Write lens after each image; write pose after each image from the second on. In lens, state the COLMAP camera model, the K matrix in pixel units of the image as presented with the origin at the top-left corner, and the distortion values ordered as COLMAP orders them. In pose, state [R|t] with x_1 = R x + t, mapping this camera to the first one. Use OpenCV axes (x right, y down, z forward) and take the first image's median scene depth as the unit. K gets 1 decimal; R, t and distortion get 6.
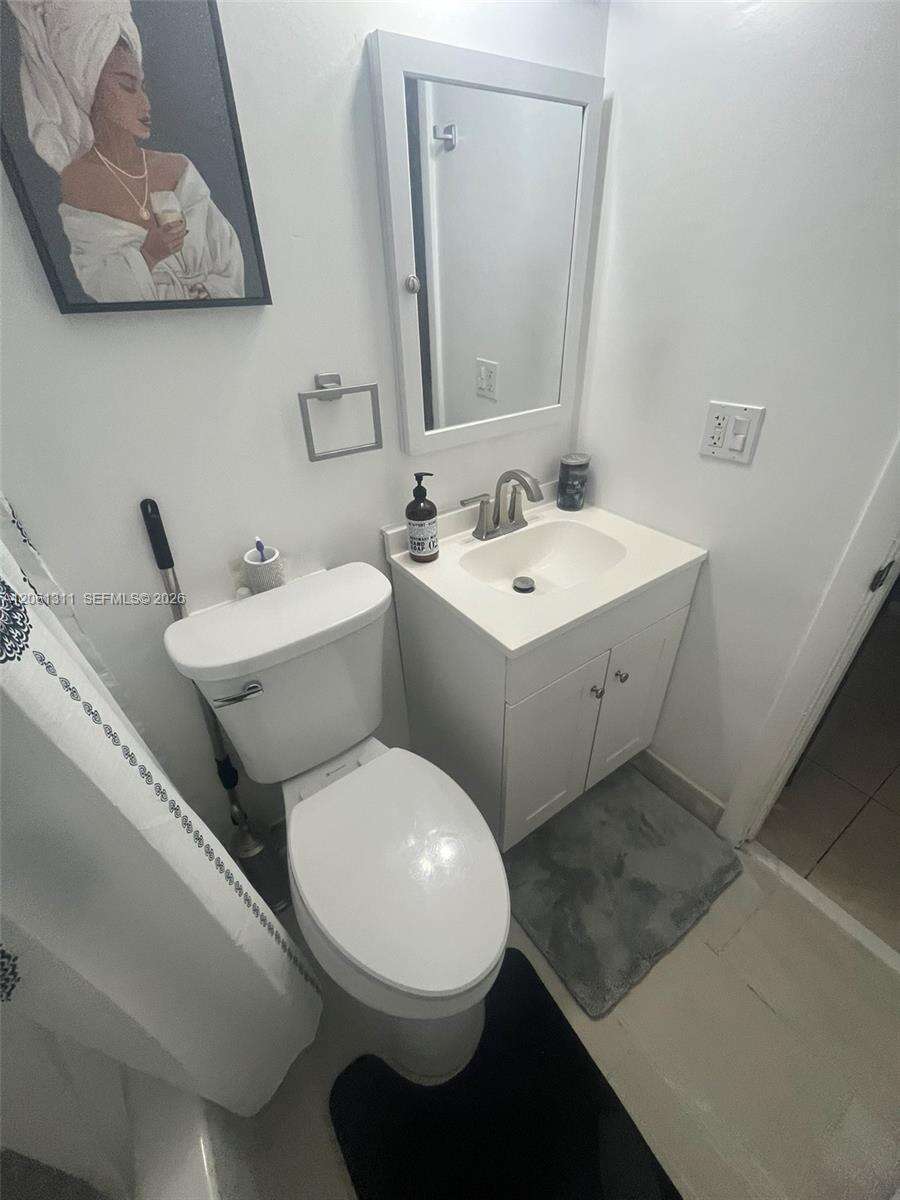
lens RADIAL K [[487.1, 0, 449.5], [0, 487.1, 603.2], [0, 0, 1]] dist [-0.008937, 0.000513]
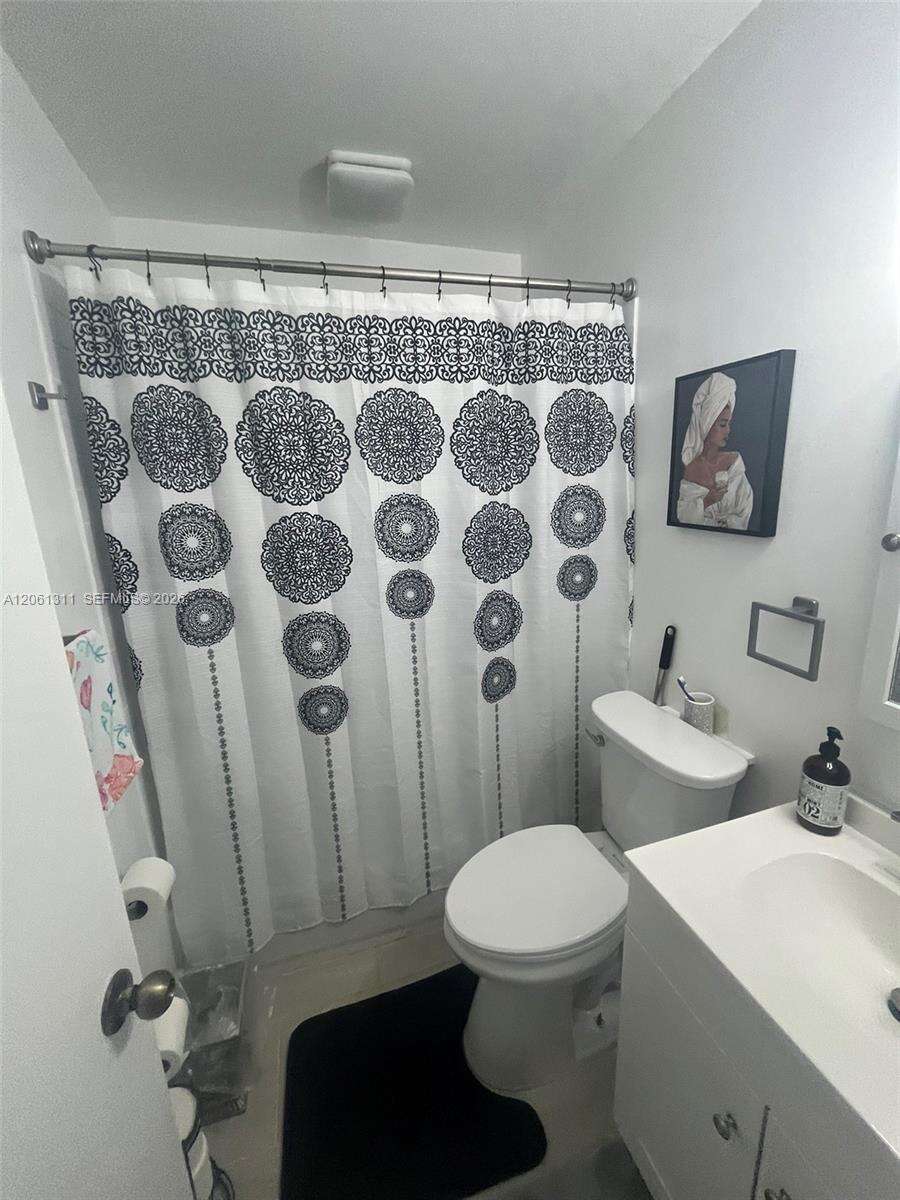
lens RADIAL K [[487.1, 0, 447.5], [0, 487.1, 595.5], [0, 0, 1]] dist [-0.008937, 0.000513]
pose [[-0.296721, 0.255389, -0.920181, 1.301975], [-0.495431, 0.782592, 0.376958, -0.663334], [0.816397, 0.567738, -0.105684, 0.631731]]
